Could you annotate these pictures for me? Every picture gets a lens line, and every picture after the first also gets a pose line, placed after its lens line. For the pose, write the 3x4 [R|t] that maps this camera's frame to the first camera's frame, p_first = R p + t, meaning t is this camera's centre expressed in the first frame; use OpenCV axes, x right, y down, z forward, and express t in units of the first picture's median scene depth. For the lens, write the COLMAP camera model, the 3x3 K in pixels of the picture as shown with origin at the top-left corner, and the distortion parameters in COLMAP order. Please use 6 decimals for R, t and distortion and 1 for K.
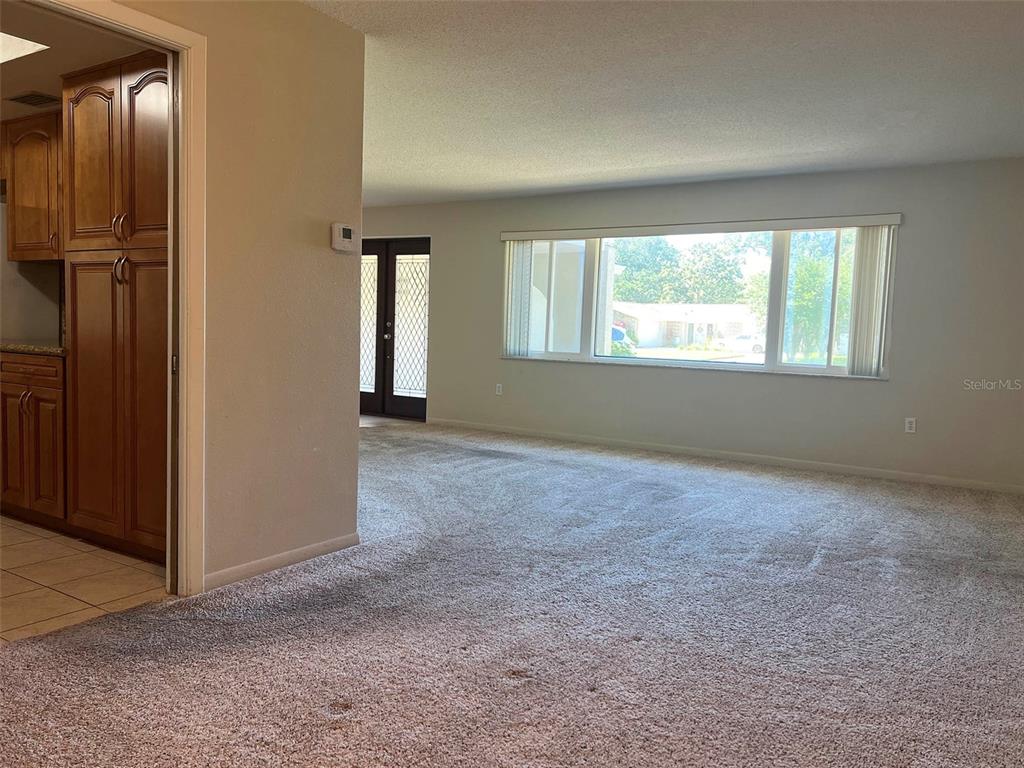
lens RADIAL K [[776.9, 0, 511.5], [0, 776.9, 385.0], [0, 0, 1]] dist [0.001616, 0.000167]
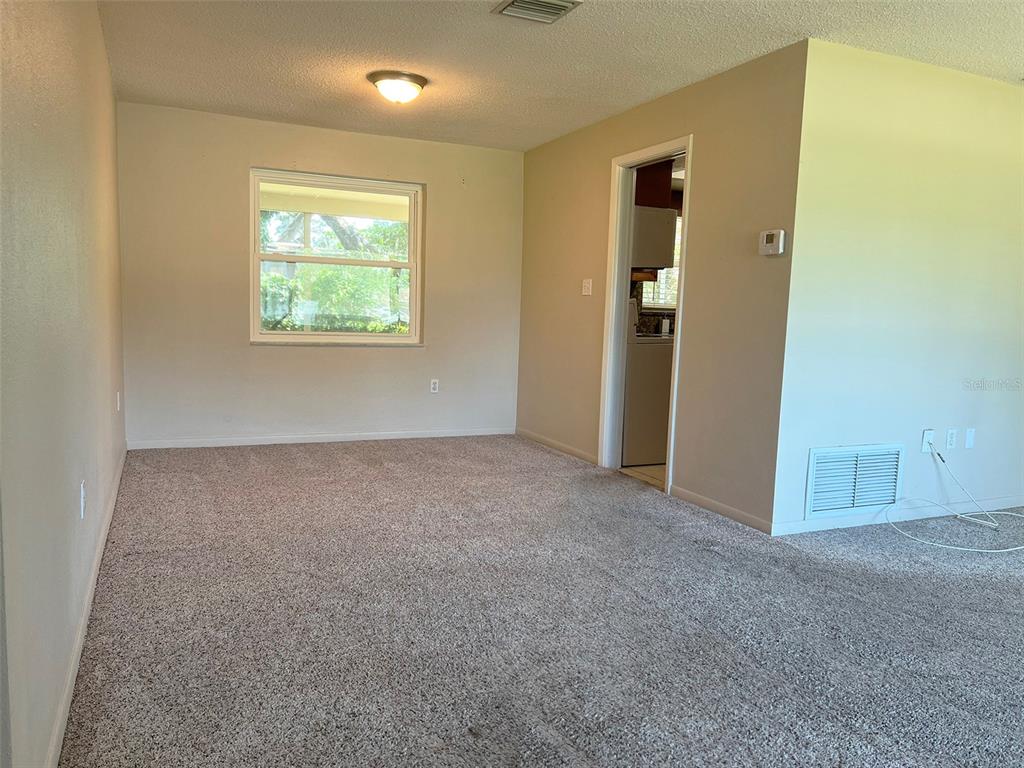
lens RADIAL K [[776.9, 0, 511.3], [0, 776.9, 384.9], [0, 0, 1]] dist [0.001616, 0.000167]
pose [[-0.543274, 0.032319, -0.838933, 0.919387], [-0.119001, 0.986205, 0.115055, -0.076102], [0.831079, 0.162340, -0.531934, 1.329838]]
